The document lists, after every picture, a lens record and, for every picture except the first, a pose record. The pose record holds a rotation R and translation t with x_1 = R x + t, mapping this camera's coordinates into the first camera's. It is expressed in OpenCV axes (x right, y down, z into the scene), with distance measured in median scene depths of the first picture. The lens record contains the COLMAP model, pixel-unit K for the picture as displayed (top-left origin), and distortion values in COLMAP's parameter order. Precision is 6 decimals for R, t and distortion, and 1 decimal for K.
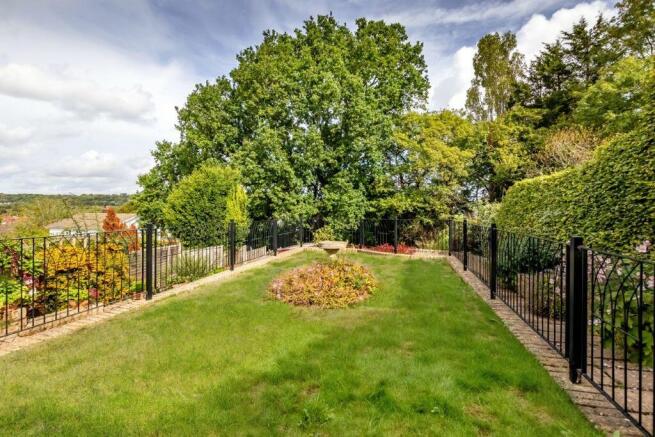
lens RADIAL K [[312.1, 0, 327.5], [0, 312.1, 218.5], [0, 0, 1]] dist [0.000072, -0.000073]
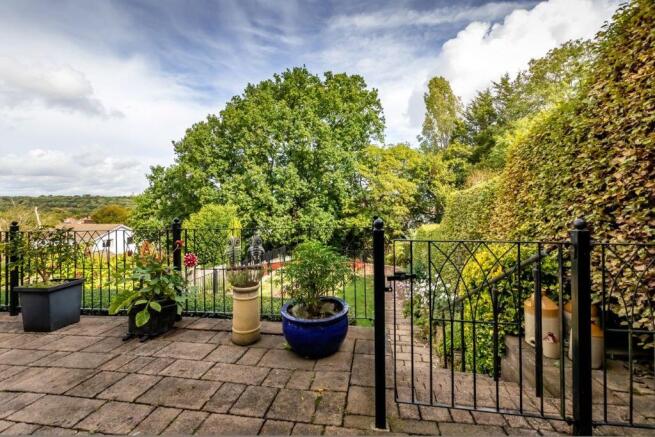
lens RADIAL K [[317.4, 0, 320.5], [0, 317.4, 217.1], [0, 0, 1]] dist [0.032700, 0.000122]
pose [[0.998306, -0.007573, 0.057691, -0.001950], [0.007582, 0.999971, 0.000058, -0.070691], [-0.057690, 0.000380, 0.998334, -0.245223]]
